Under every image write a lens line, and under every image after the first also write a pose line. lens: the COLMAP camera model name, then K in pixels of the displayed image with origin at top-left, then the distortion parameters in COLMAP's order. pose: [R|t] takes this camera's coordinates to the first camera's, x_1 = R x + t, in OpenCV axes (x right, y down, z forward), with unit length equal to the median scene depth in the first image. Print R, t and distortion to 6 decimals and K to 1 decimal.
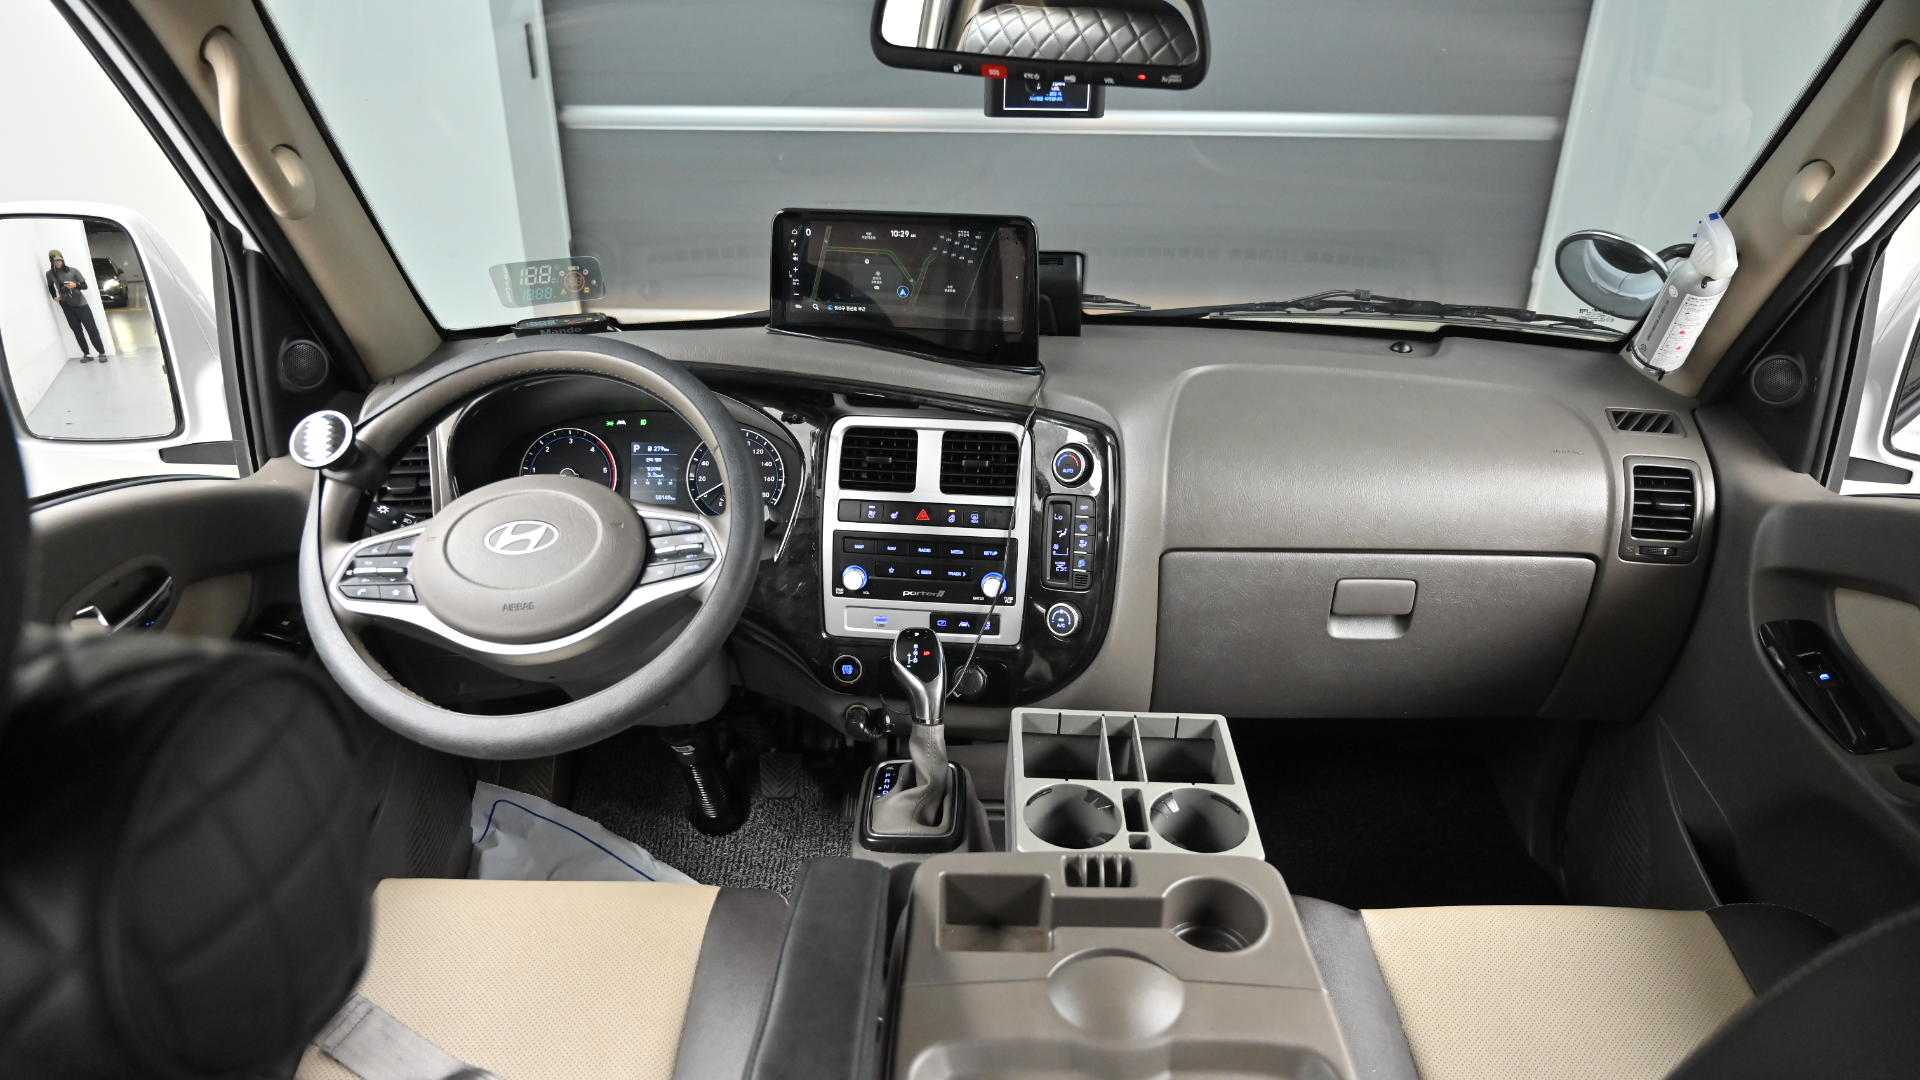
lens RADIAL K [[1312.1, 0, 960.0], [0, 1312.1, 540.0], [0, 0, 1]] dist [0.004339, 0.000750]
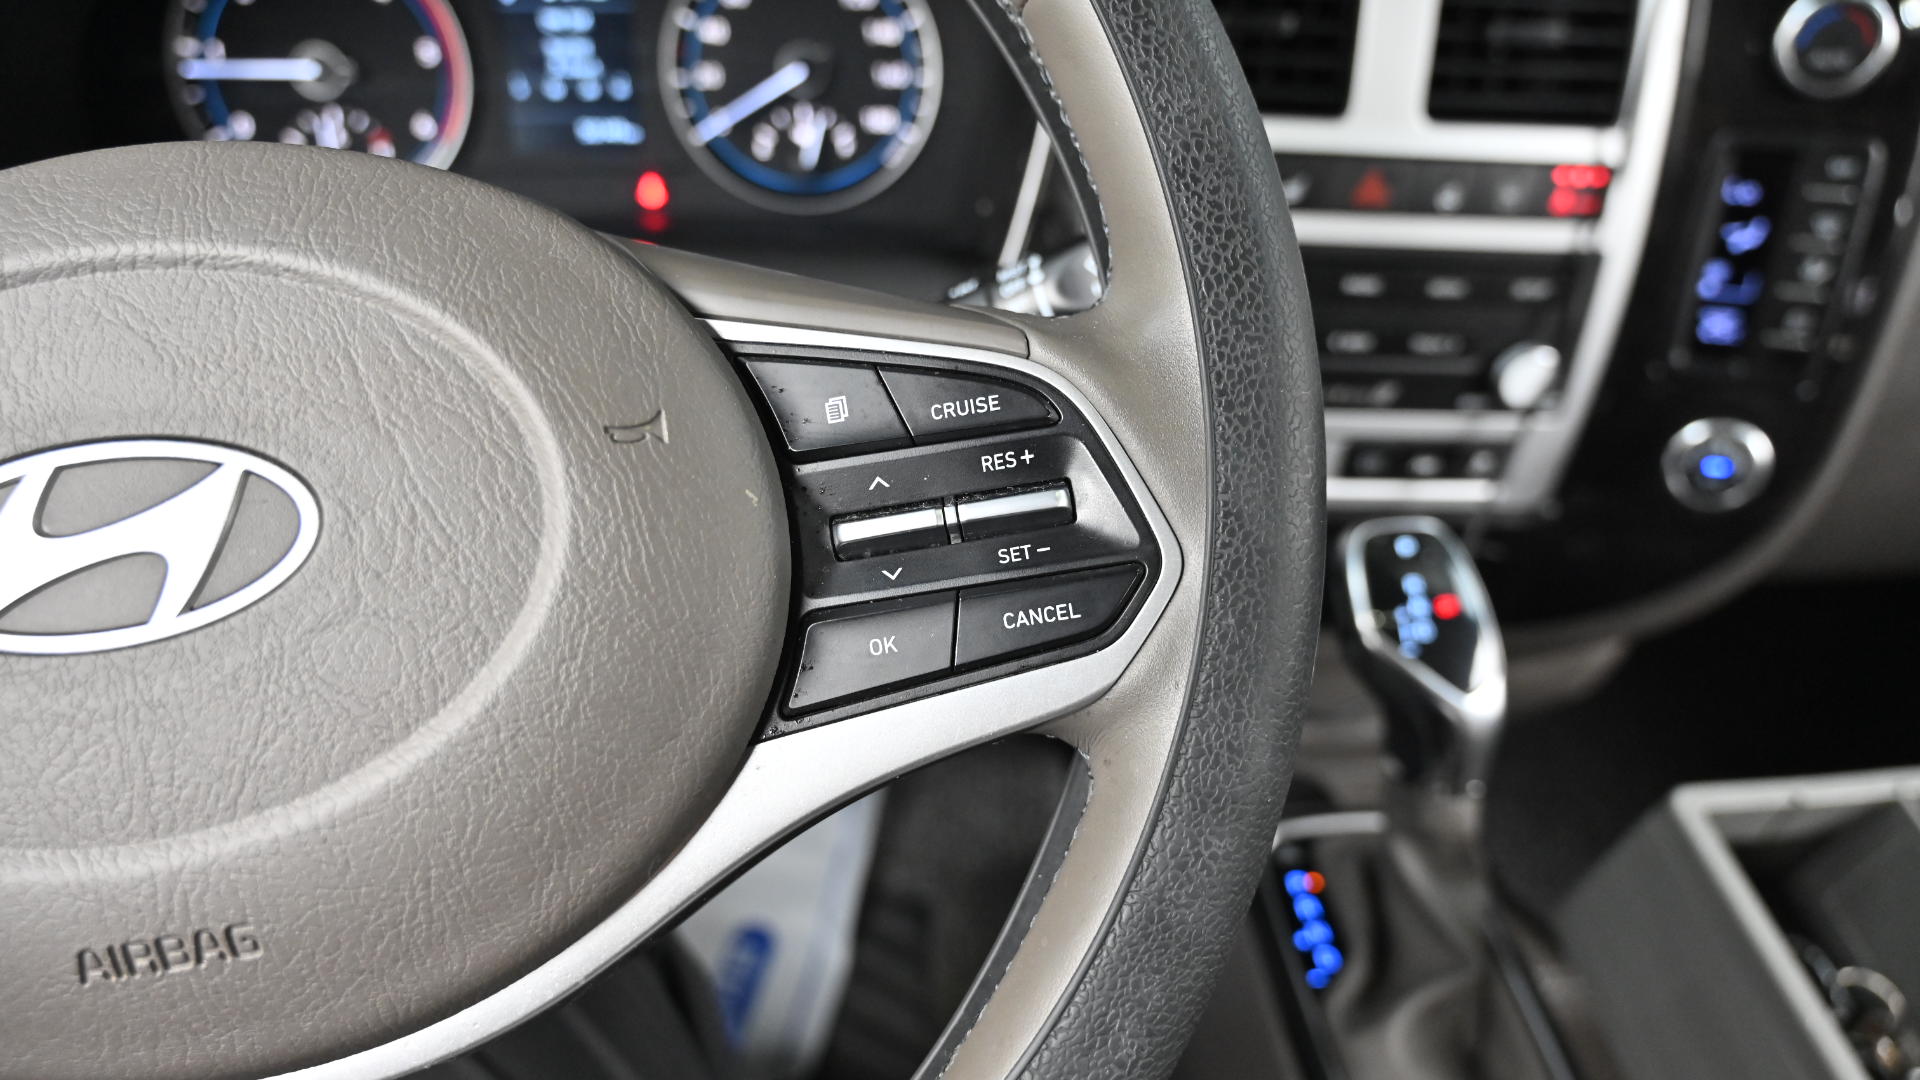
lens RADIAL K [[1319.7, 0, 960.0], [0, 1319.7, 540.0], [0, 0, 1]] dist [-0.004493, 0.000756]
pose [[0.991029, -0.049791, 0.124027, -0.190276], [0.007263, 0.946706, 0.322017, -0.045050], [-0.133451, -0.318227, 0.938575, 0.641812]]
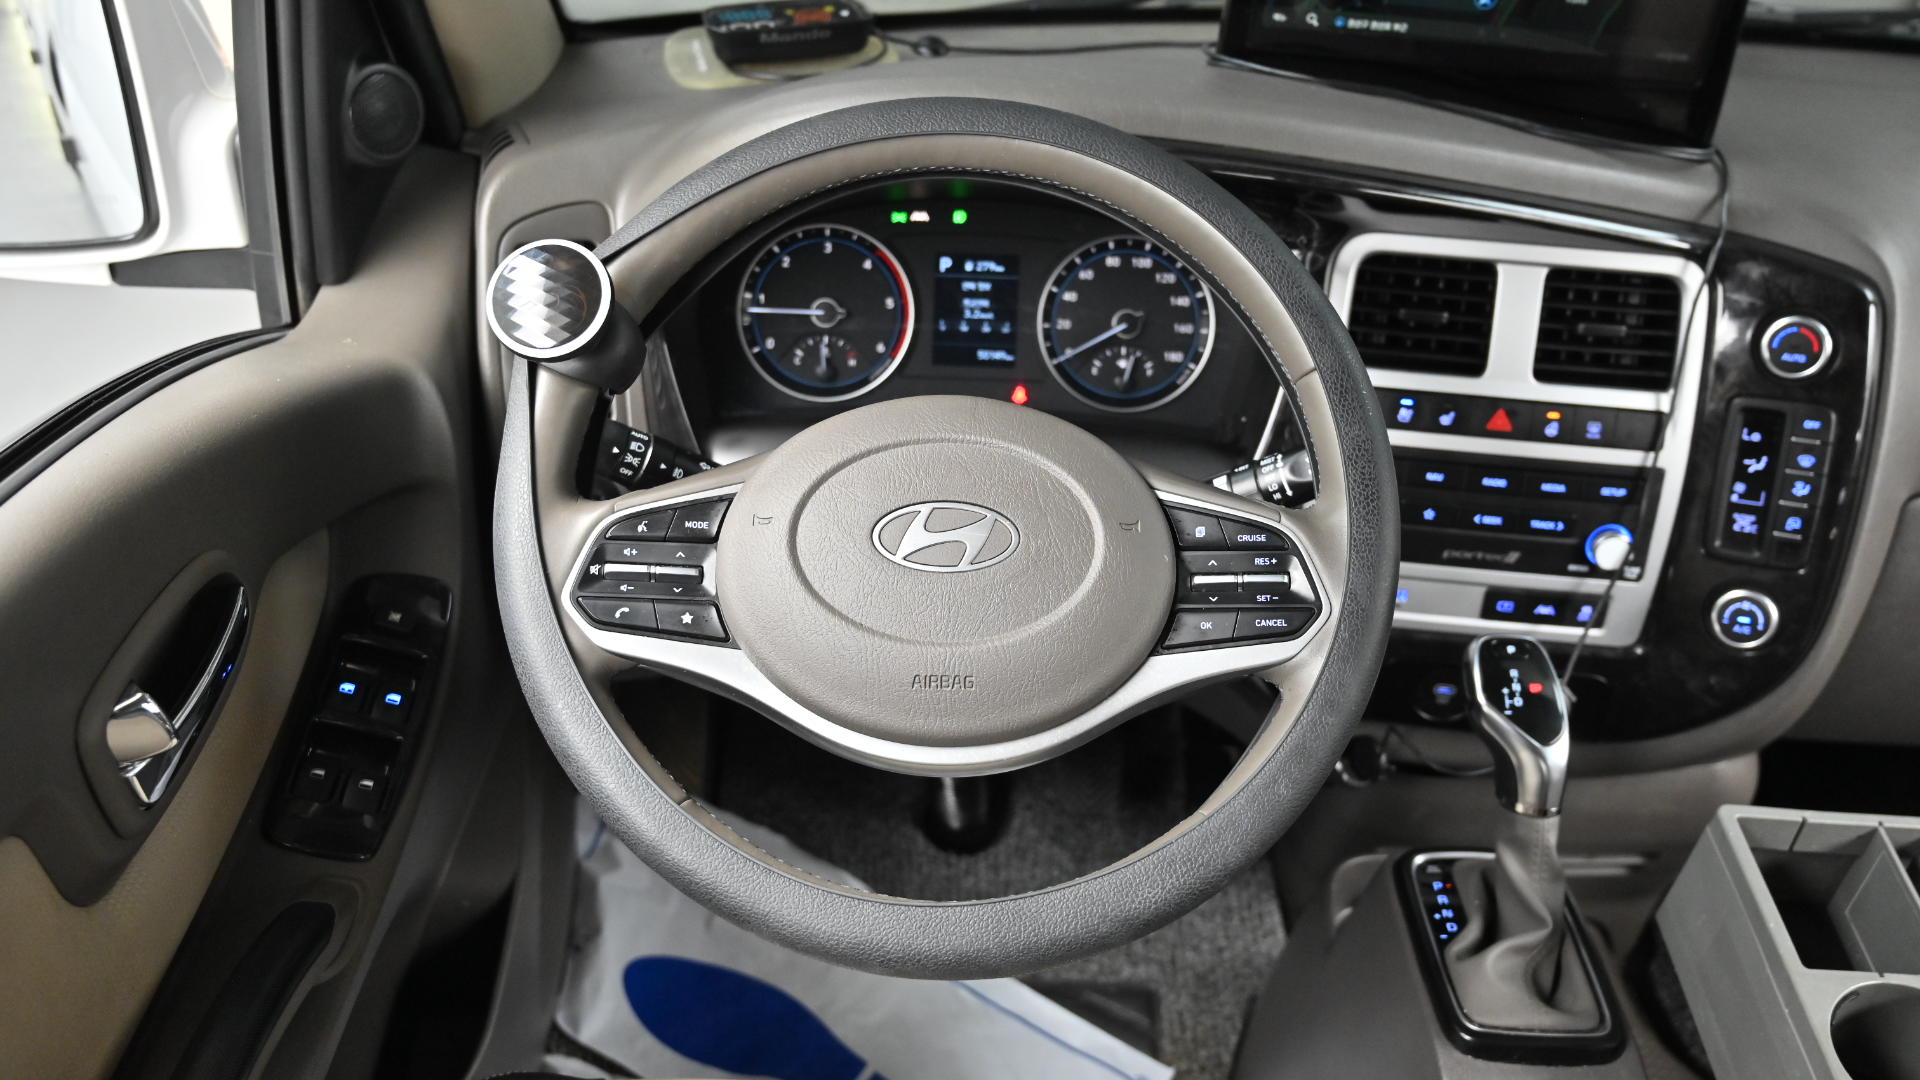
lens RADIAL K [[1768.6, 0, 960.0], [0, 1768.6, 540.0], [0, 0, 1]] dist [-0.002048, -0.002664]
pose [[0.999340, 0.027552, 0.023685, -0.272275], [-0.031485, 0.982027, 0.186098, -0.101307], [-0.018131, -0.186721, 0.982246, 0.259661]]
